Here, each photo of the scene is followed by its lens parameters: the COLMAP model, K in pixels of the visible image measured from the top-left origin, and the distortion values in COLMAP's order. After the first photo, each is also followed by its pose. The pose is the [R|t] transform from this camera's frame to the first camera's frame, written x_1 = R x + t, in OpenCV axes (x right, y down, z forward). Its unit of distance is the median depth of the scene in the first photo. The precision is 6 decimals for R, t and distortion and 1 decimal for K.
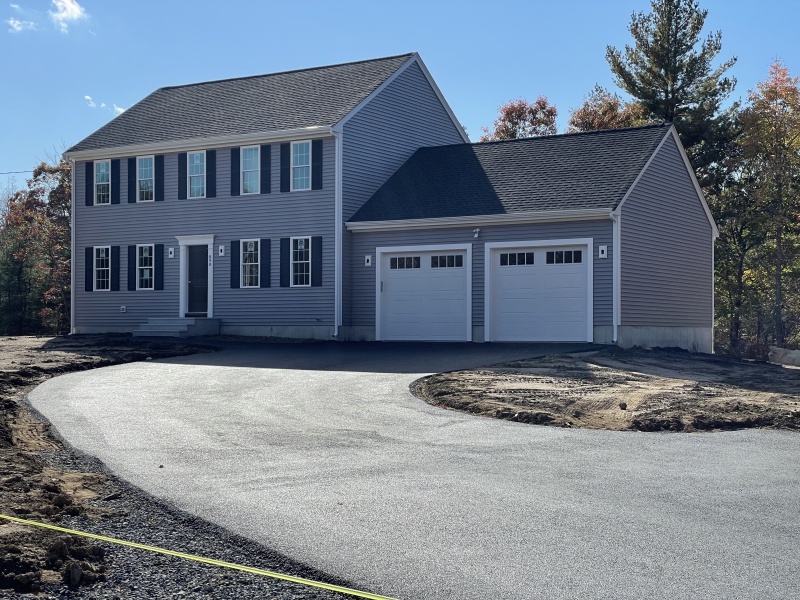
lens RADIAL K [[1206.3, 0, 402.1], [0, 1206.3, 303.2], [0, 0, 1]] dist [0.164029, 0.000000]
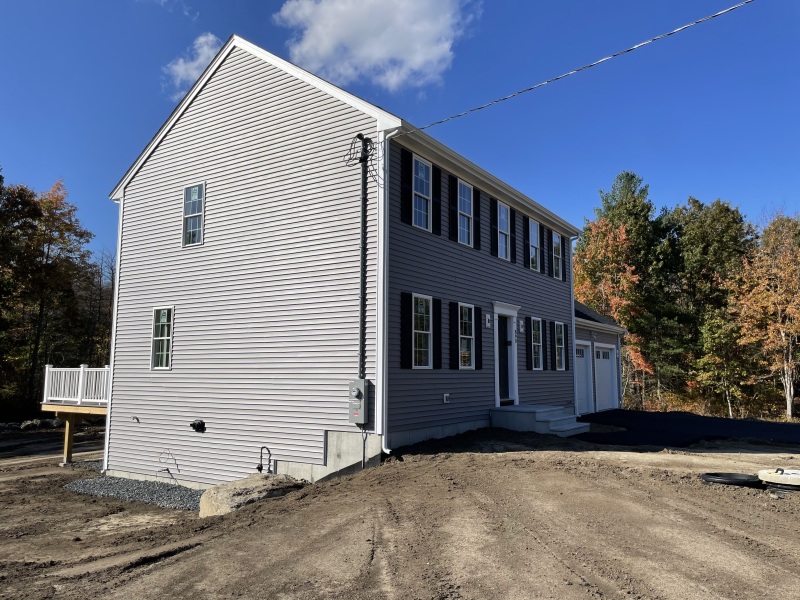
lens RADIAL K [[610.9, 0, 400.6], [0, 610.9, 294.6], [0, 0, 1]] dist [0.063289, -0.088787]
pose [[0.024290, 0.119136, 0.992581, -0.605414], [-0.032170, 0.992453, -0.118333, -0.011329], [-0.999187, -0.029057, 0.027939, 1.100412]]
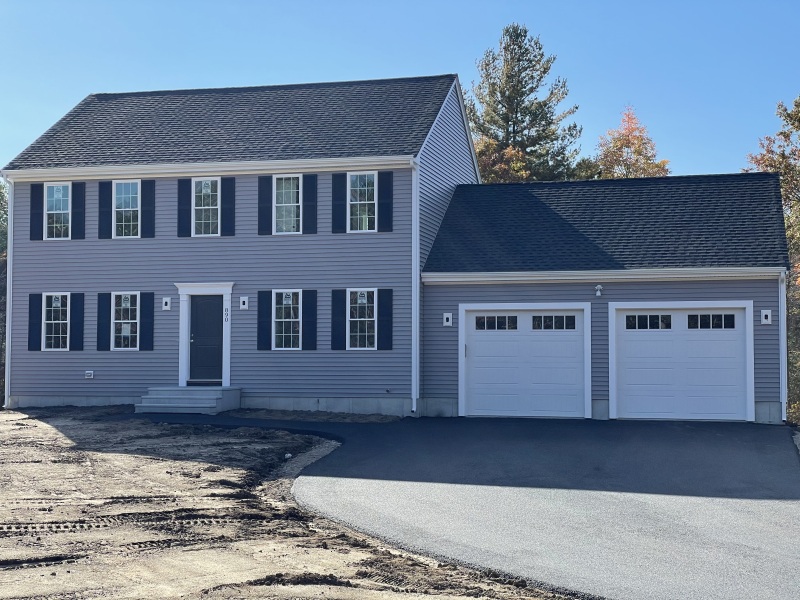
lens RADIAL K [[1206.3, 0, 397.7], [0, 1206.3, 302.0], [0, 0, 1]] dist [0.164029, 0.000000]
pose [[0.951294, 0.015652, 0.307889, -0.305793], [-0.007438, 0.999585, -0.027835, -0.022935], [-0.308196, 0.024189, 0.951015, 0.212109]]
